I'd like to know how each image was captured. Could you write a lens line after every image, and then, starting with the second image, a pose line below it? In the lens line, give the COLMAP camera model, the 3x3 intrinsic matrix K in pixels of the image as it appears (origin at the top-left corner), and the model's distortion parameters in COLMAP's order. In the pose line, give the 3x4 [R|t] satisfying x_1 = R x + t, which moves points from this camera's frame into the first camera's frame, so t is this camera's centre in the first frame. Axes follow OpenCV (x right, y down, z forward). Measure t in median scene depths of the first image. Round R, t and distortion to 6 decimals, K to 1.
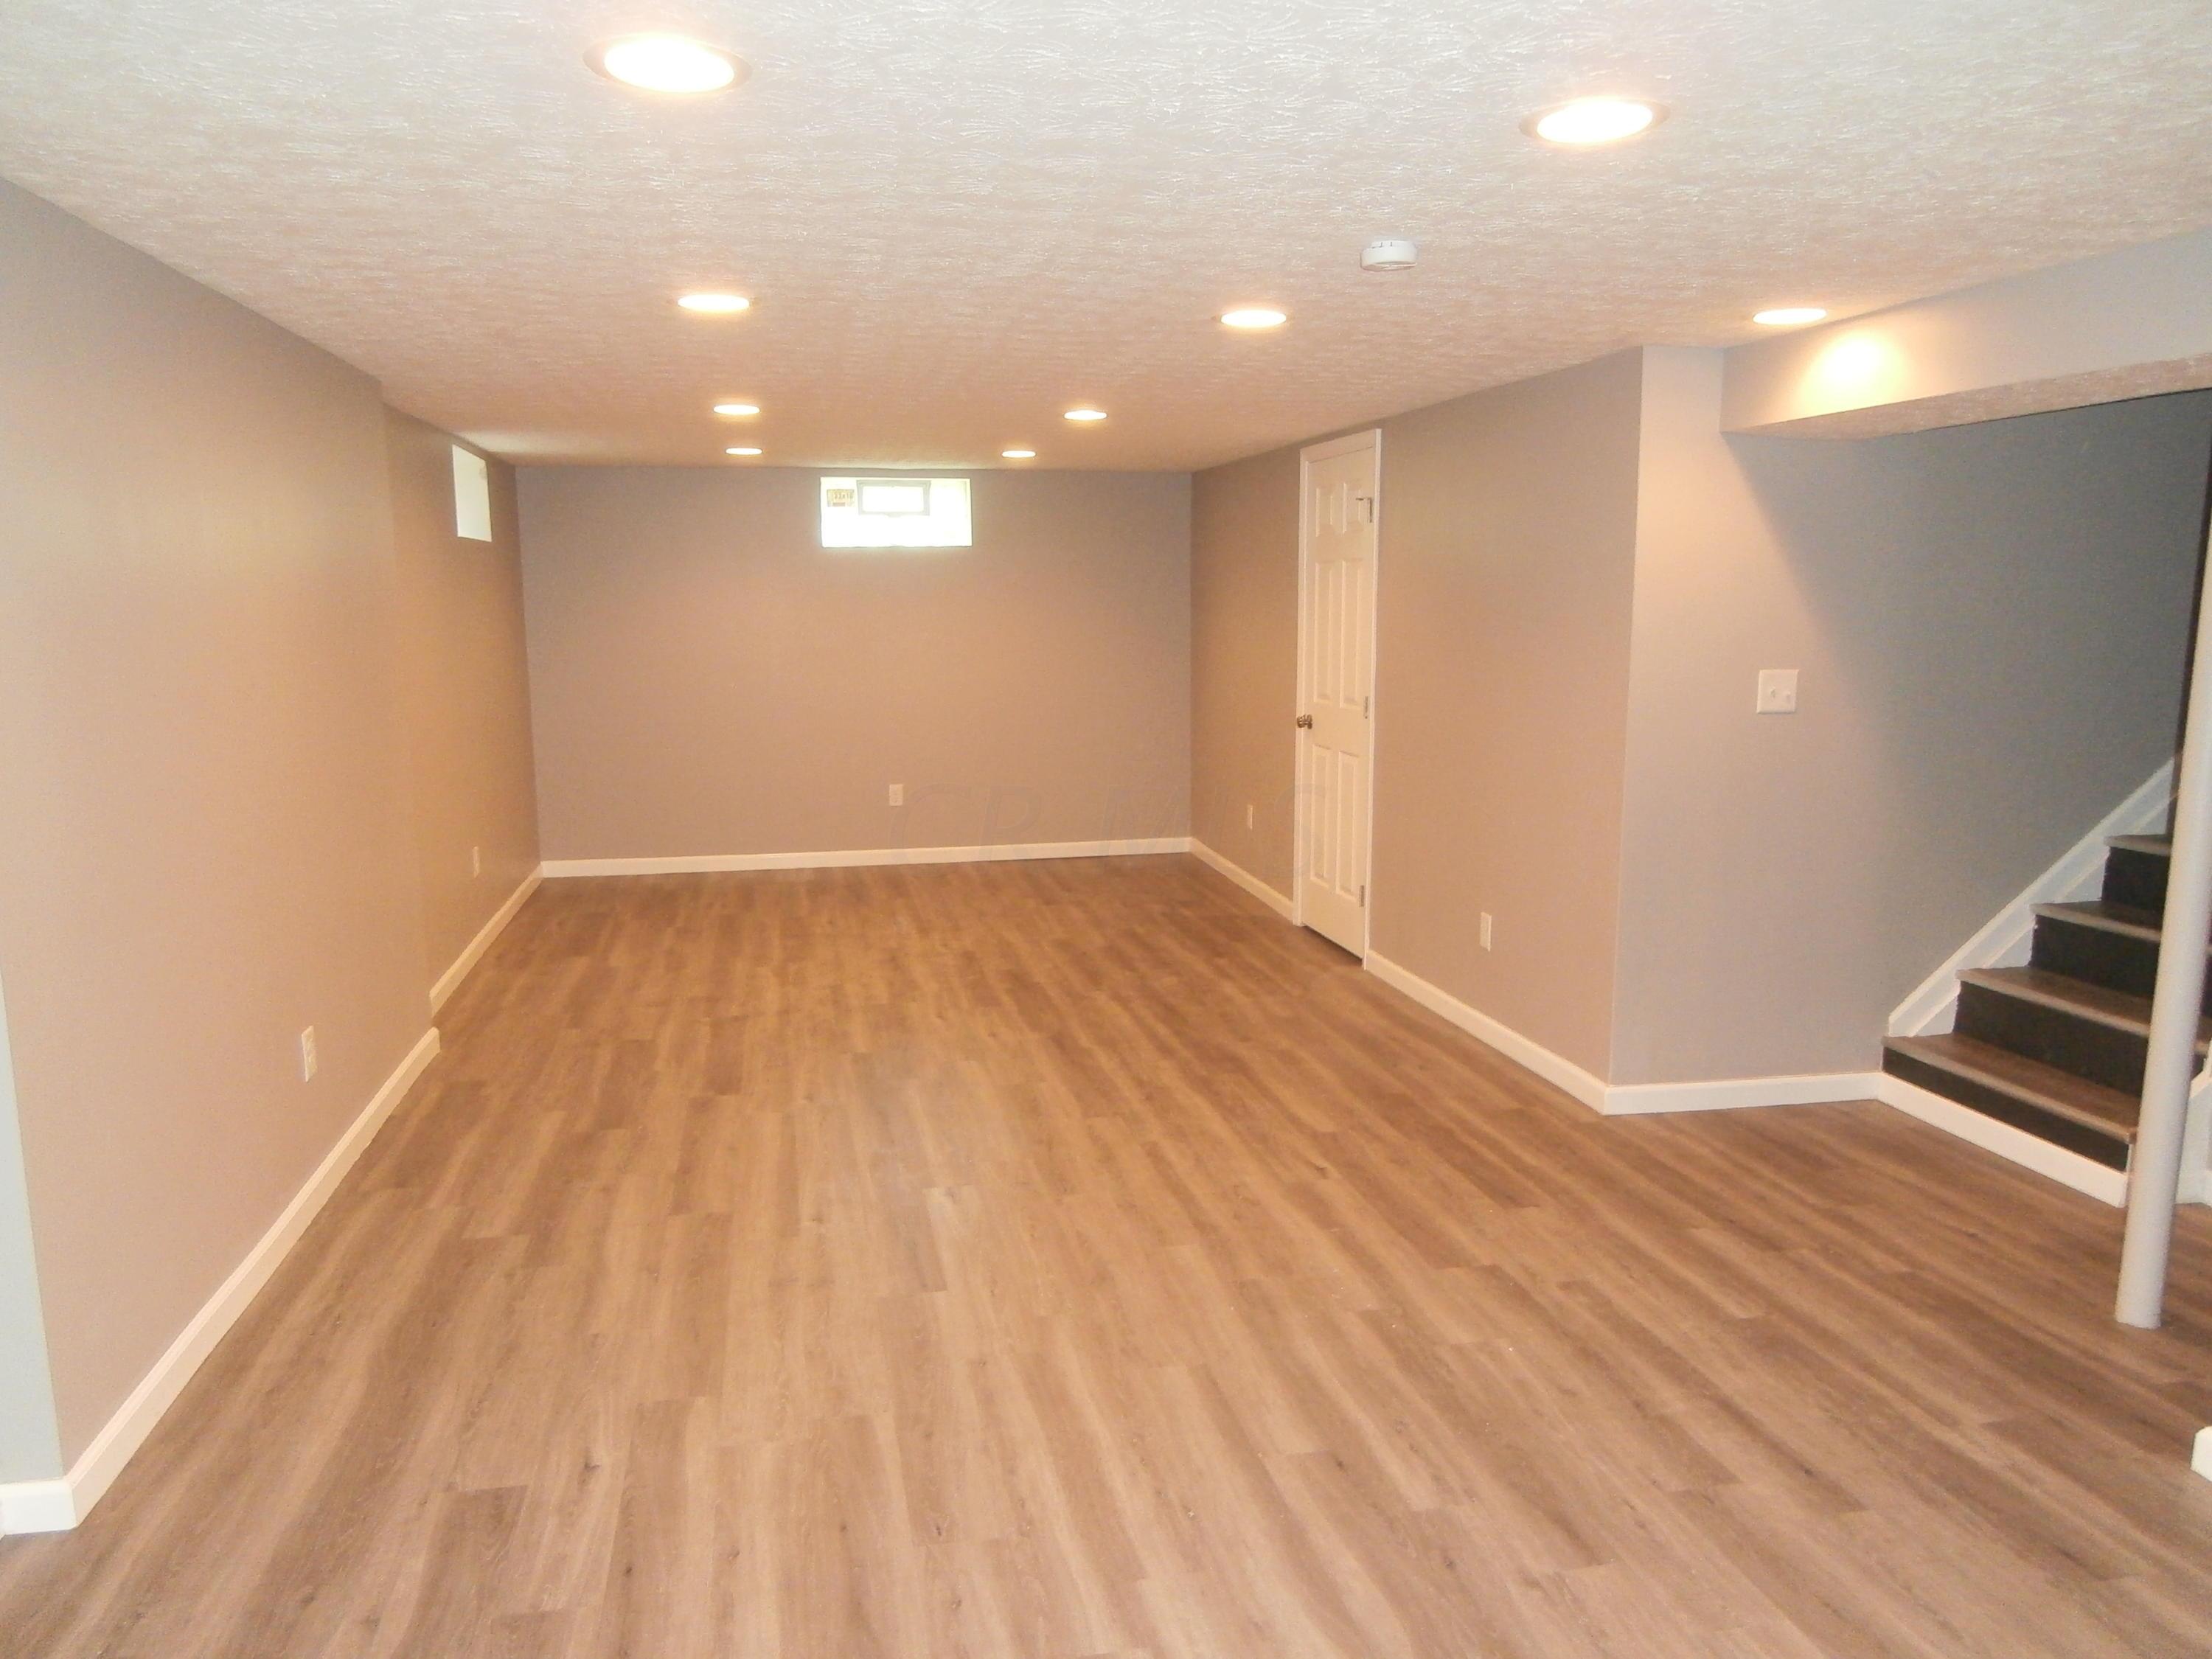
lens RADIAL K [[1557.2, 0, 1102.3], [0, 1557.2, 845.5], [0, 0, 1]] dist [0.042492, 0.004328]
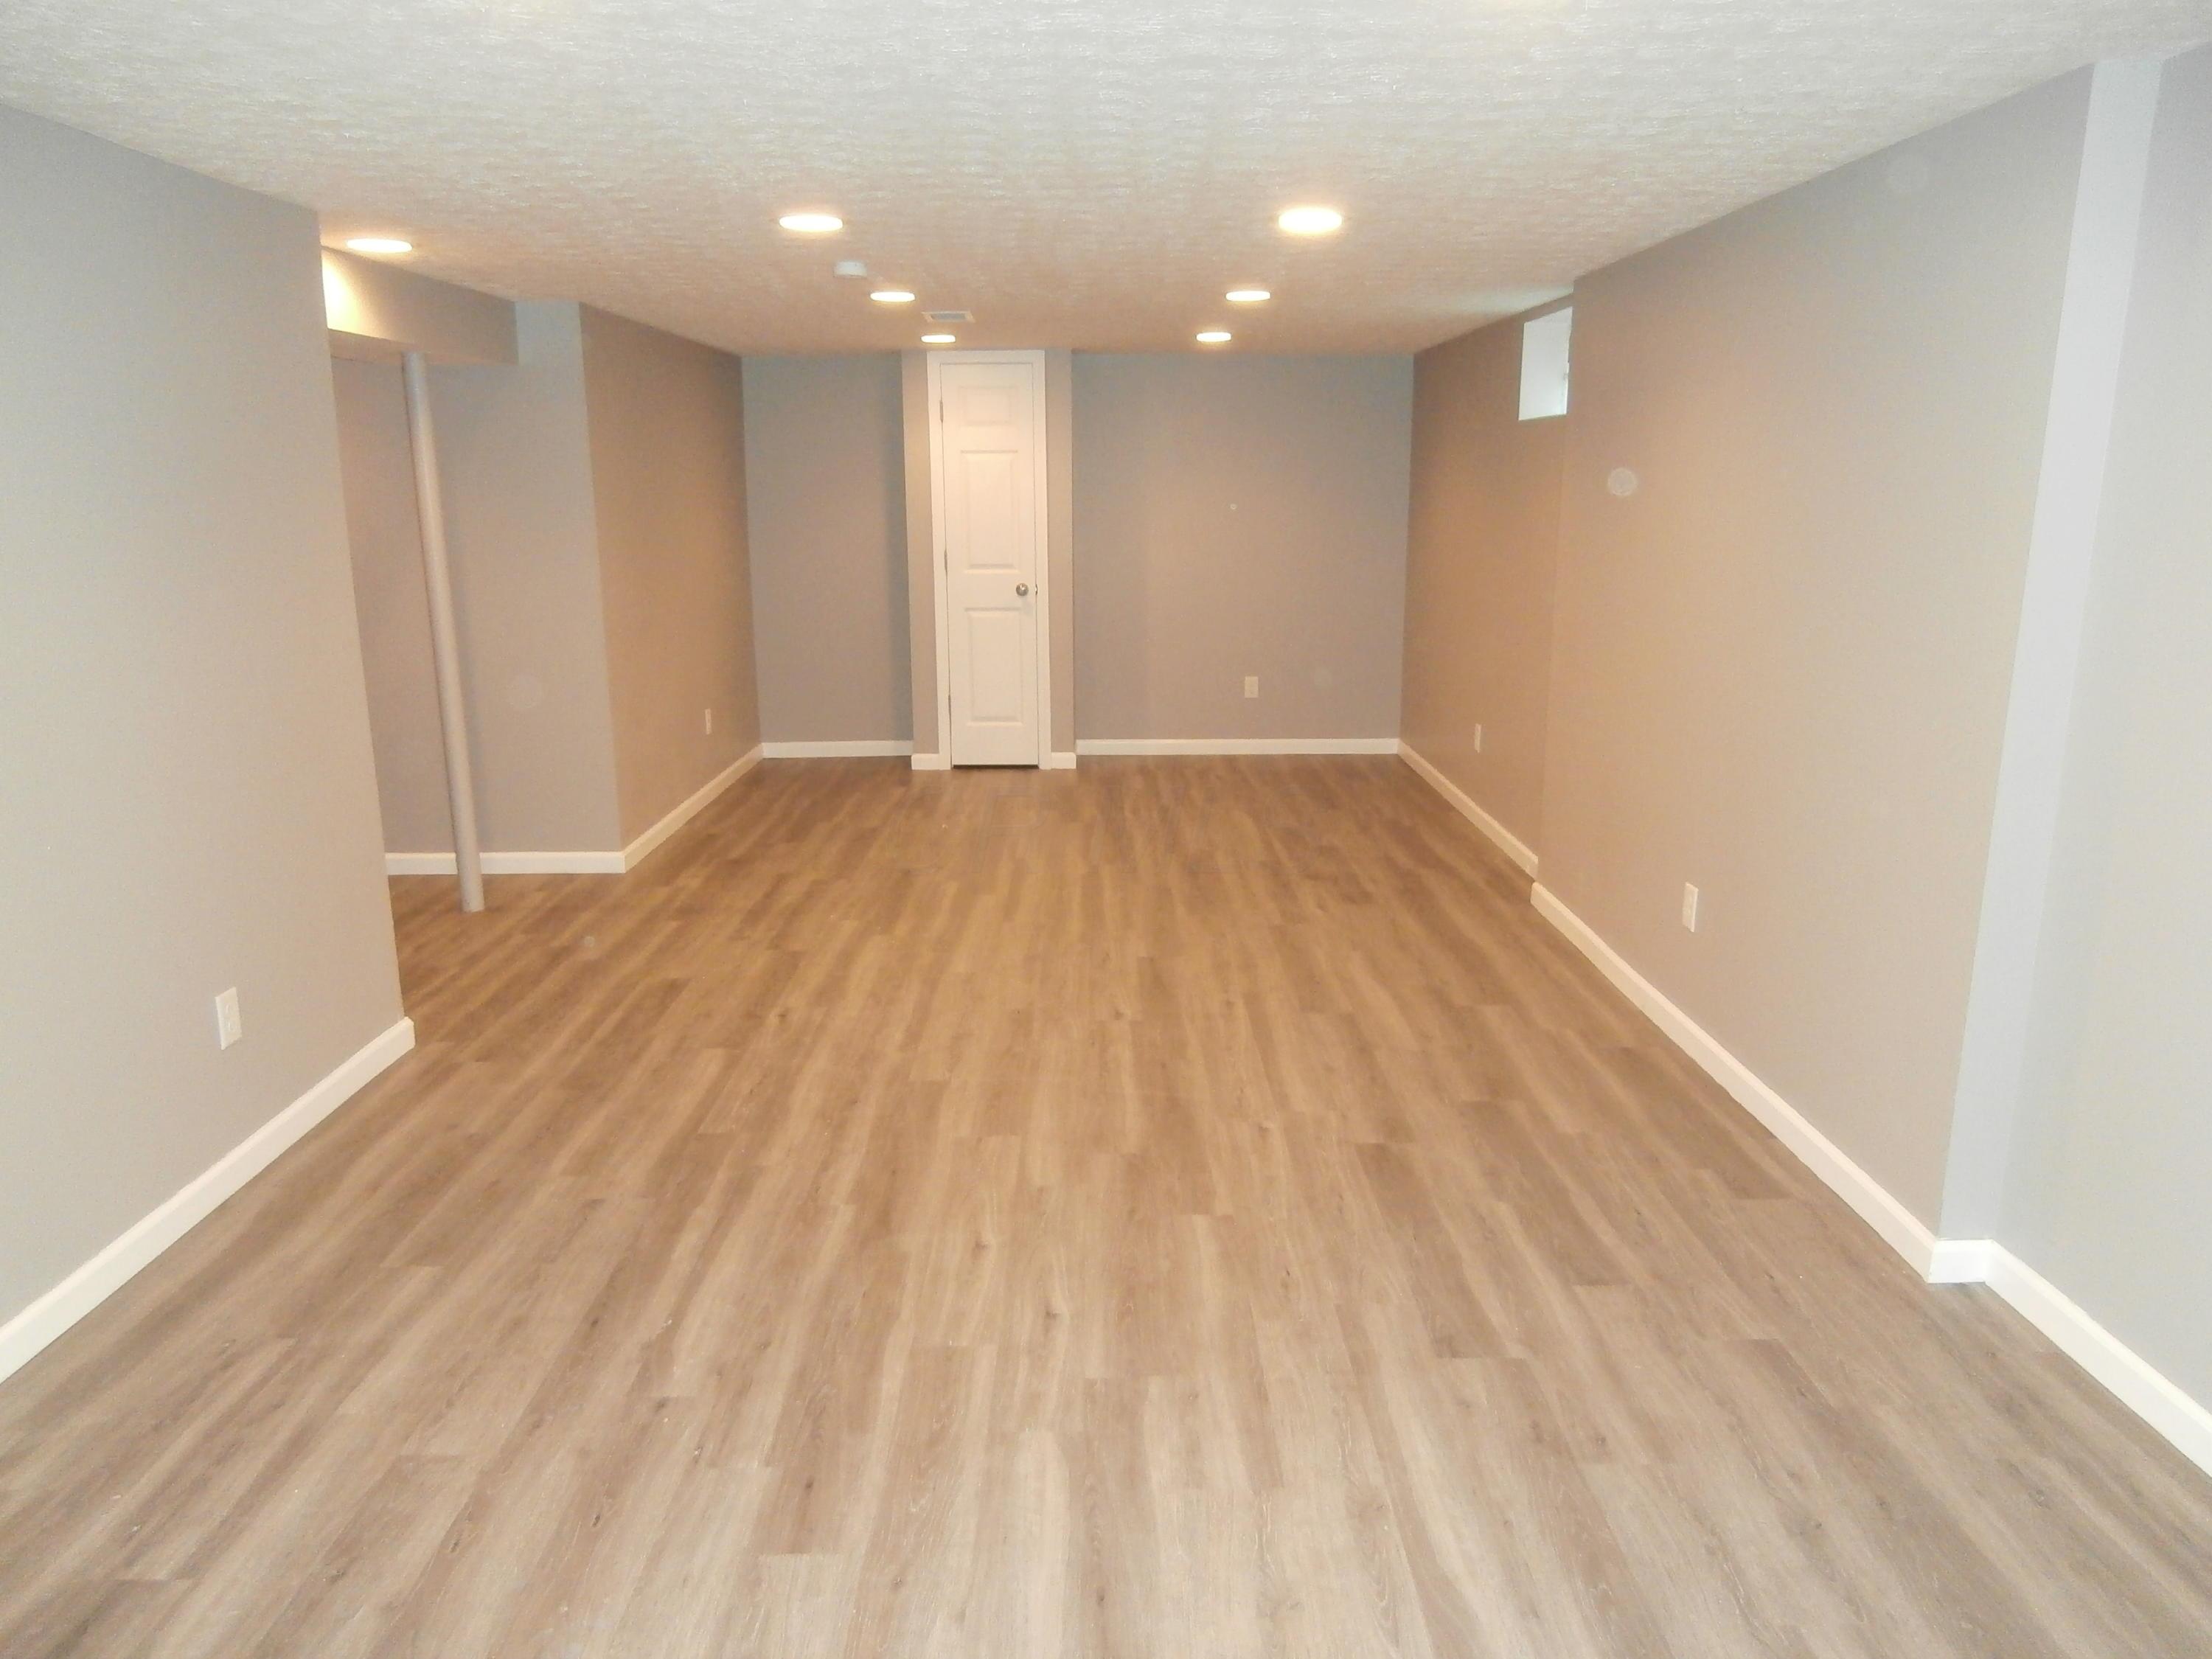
lens RADIAL K [[1557.2, 0, 1108.4], [0, 1557.2, 825.2], [0, 0, 1]] dist [0.042492, 0.004328]
pose [[-0.980423, -0.037632, 0.193272, -0.287899], [0.034817, 0.932965, 0.358278, -0.298703], [-0.193799, 0.357993, -0.913391, 1.877469]]
